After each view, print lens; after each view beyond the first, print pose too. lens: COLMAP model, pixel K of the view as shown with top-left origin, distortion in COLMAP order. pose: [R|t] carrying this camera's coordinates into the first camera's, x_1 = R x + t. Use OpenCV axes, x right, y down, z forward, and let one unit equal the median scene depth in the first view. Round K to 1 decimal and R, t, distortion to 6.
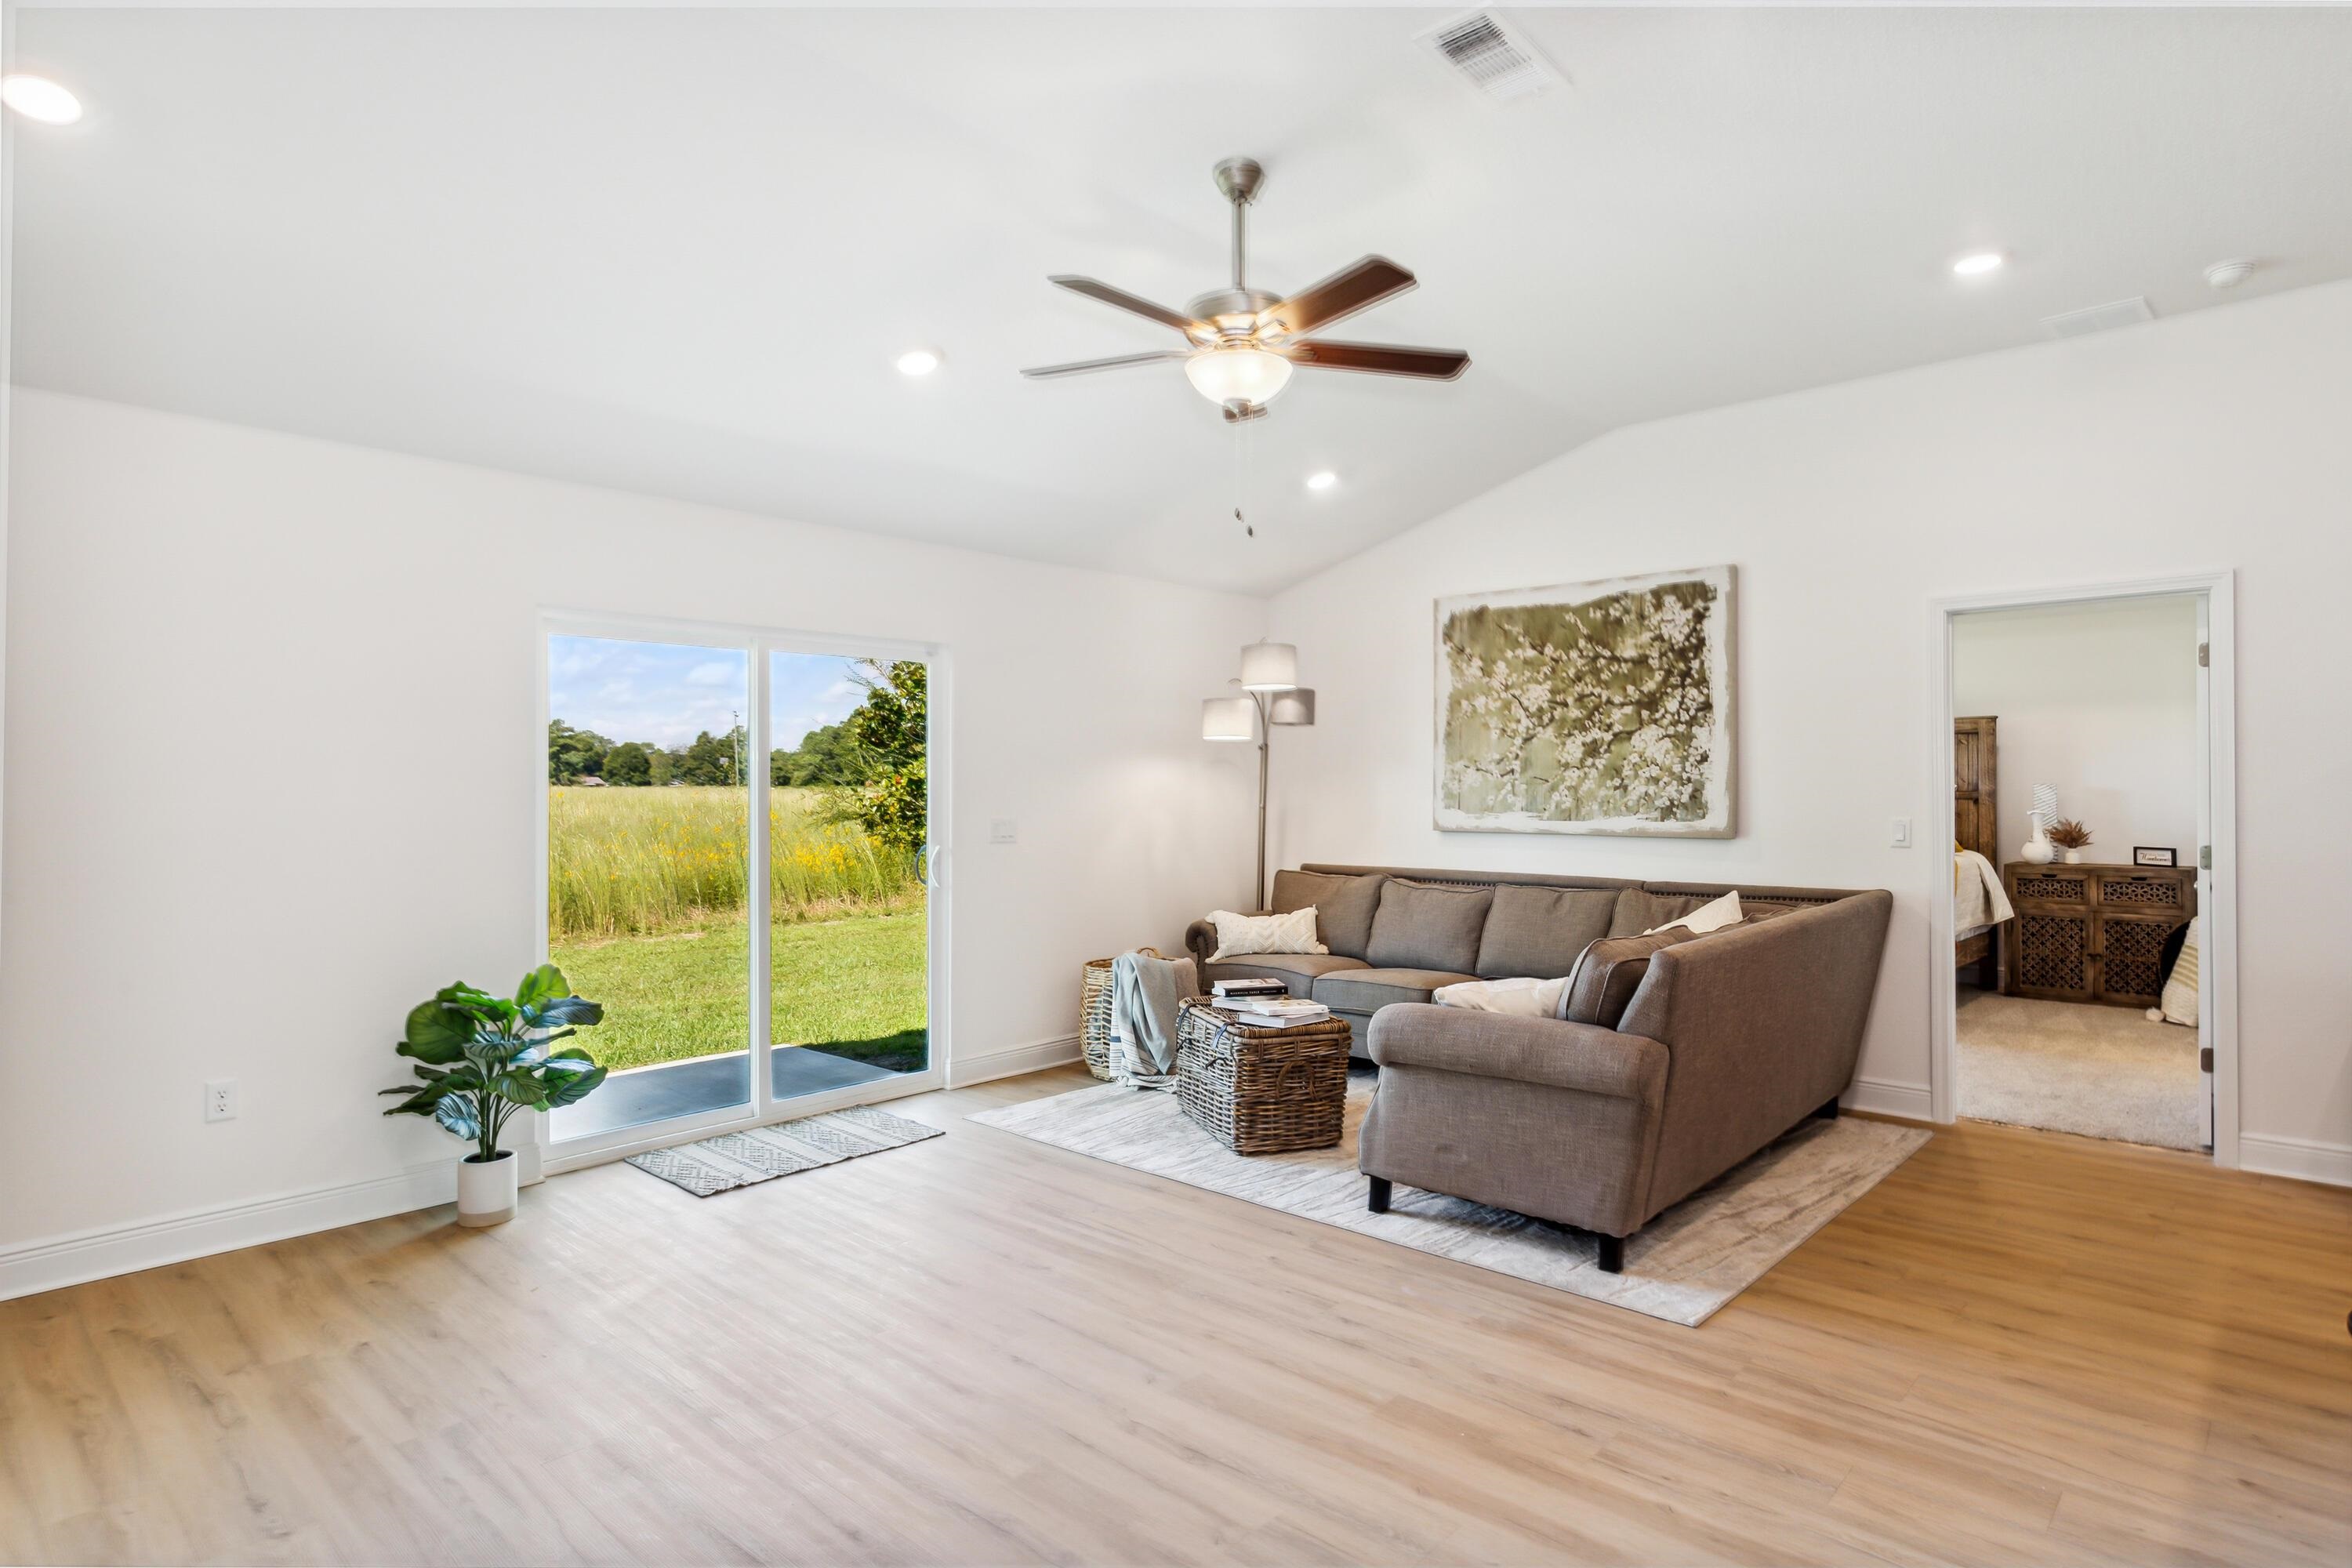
lens RADIAL K [[1254.9, 0, 1183.5], [0, 1254.9, 785.7], [0, 0, 1]] dist [-0.000335, -0.000569]
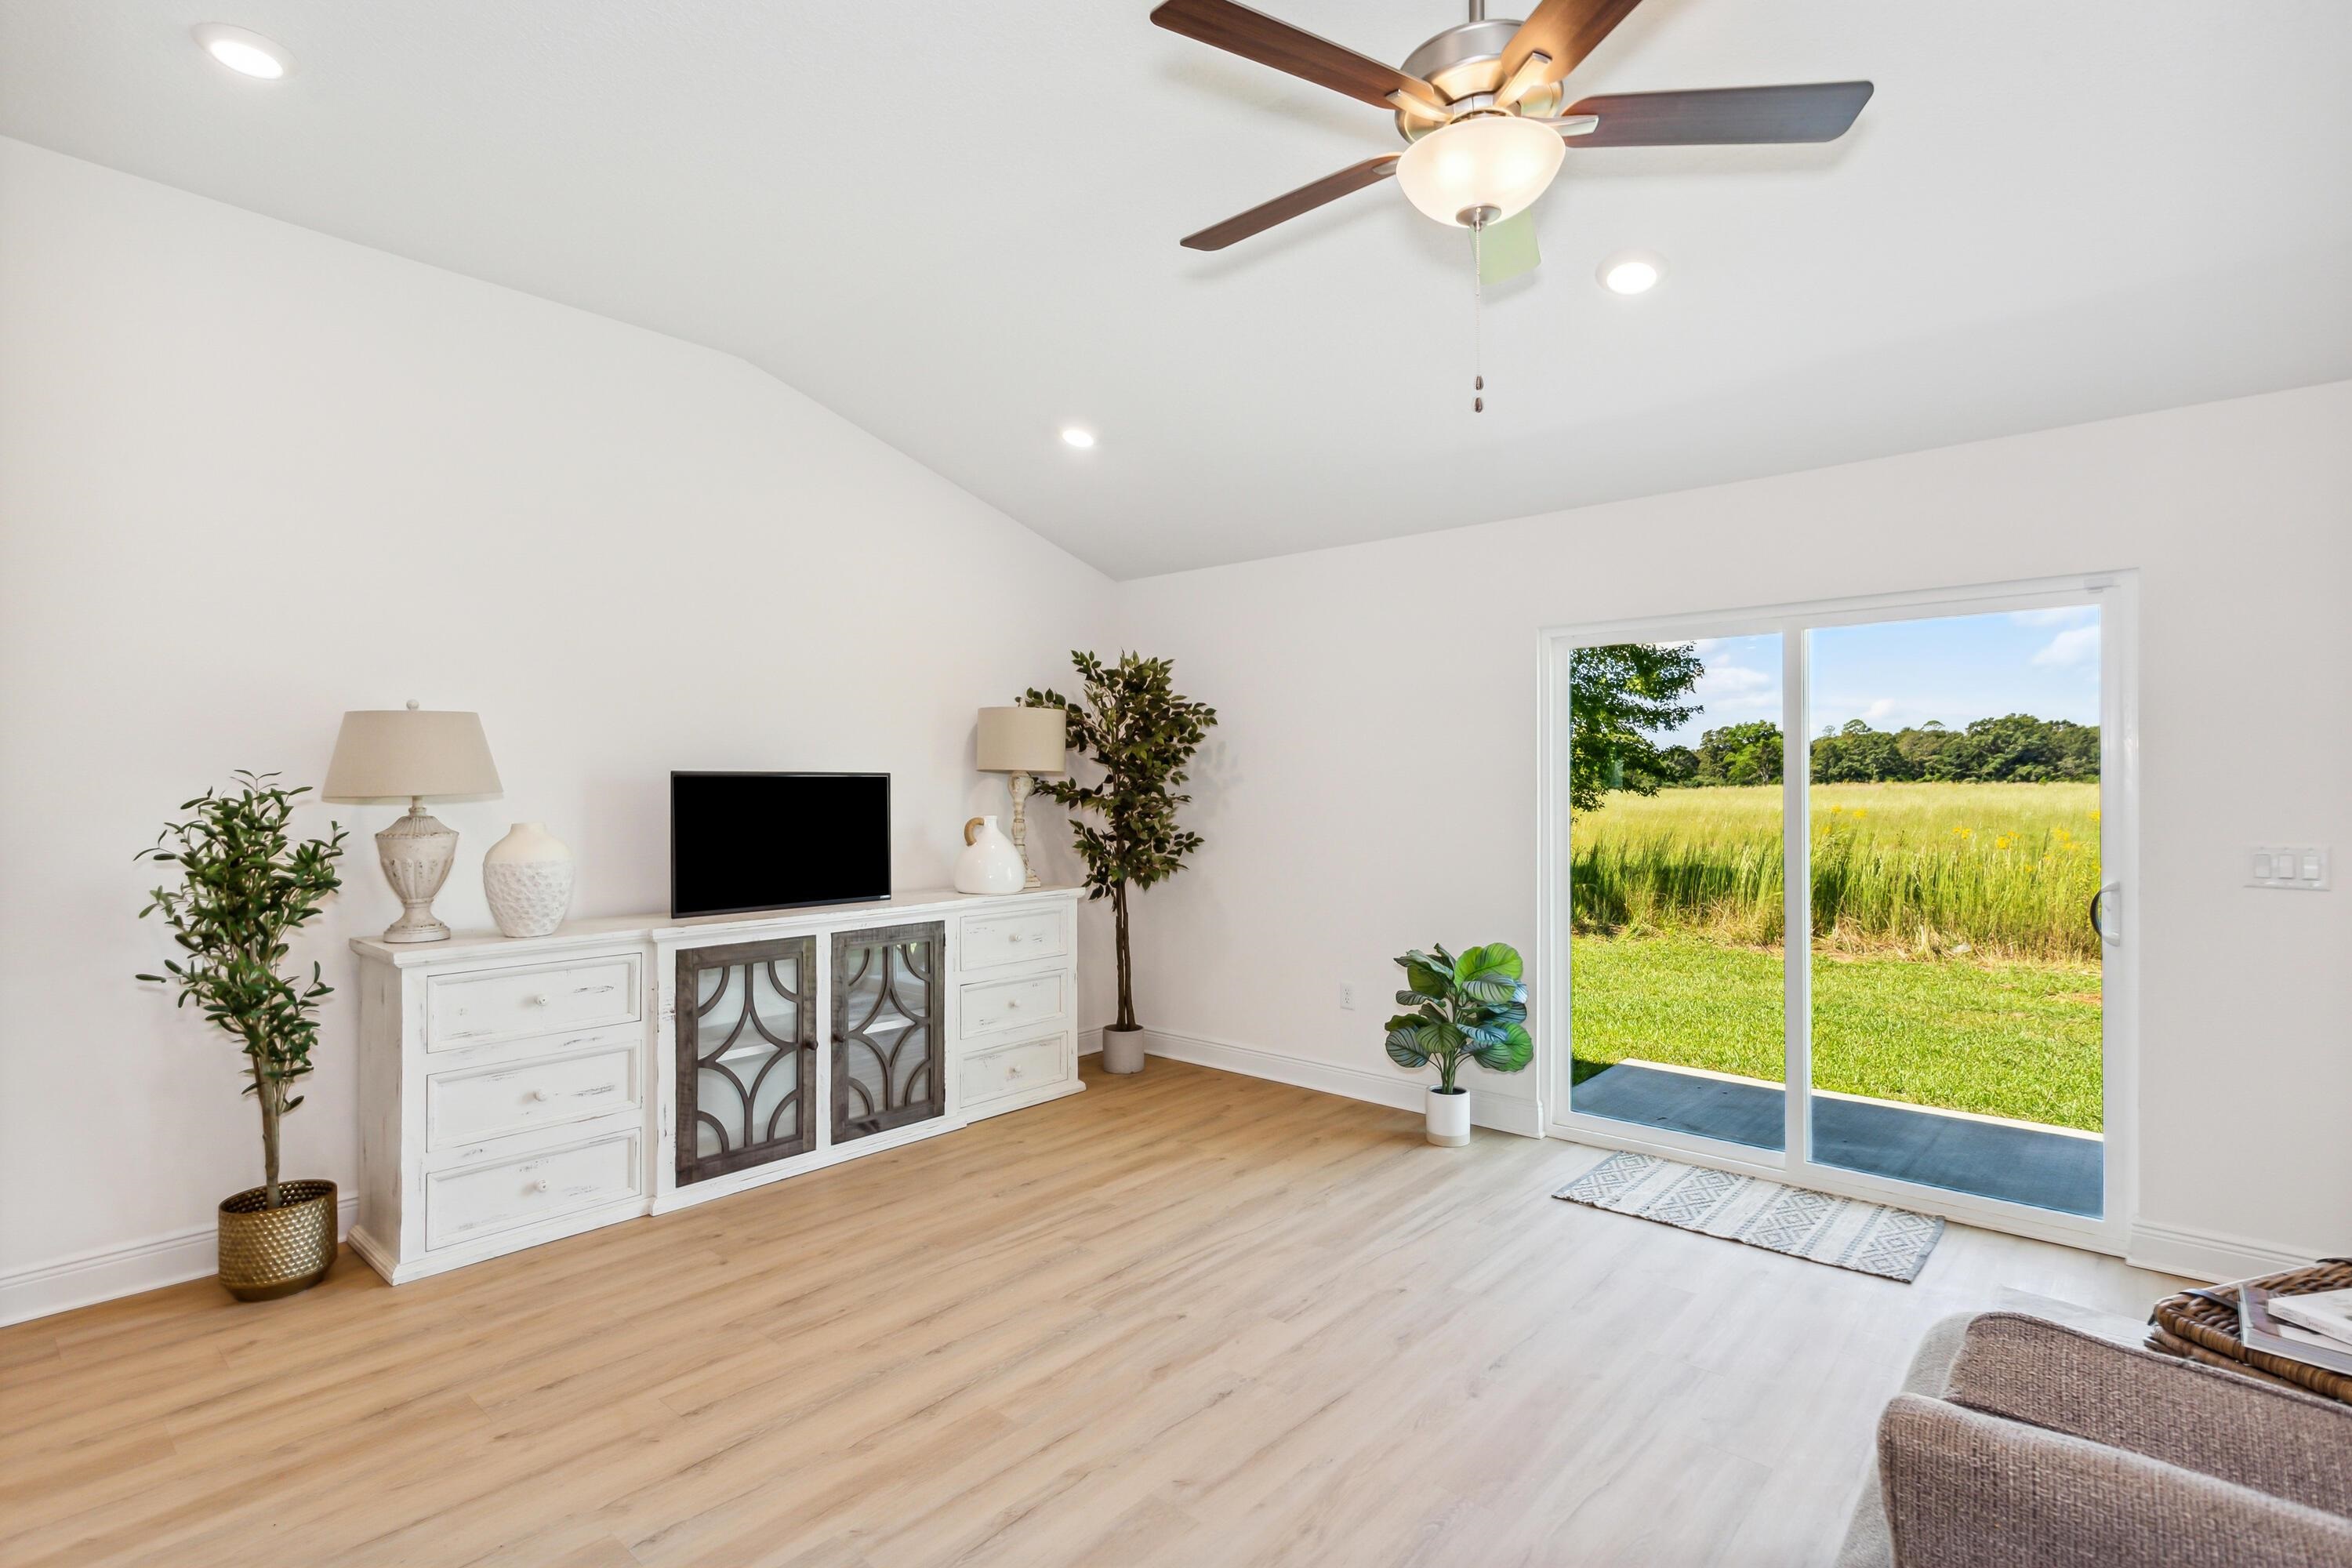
lens RADIAL K [[1127.6, 0, 1169.8], [0, 1127.6, 771.7], [0, 0, 1]] dist [0.001906, -0.000164]
pose [[0.018594, -0.008592, -0.999790, 0.584602], [0.000090, 0.999963, -0.008592, -0.006967], [0.999827, 0.000070, 0.018594, 0.756530]]
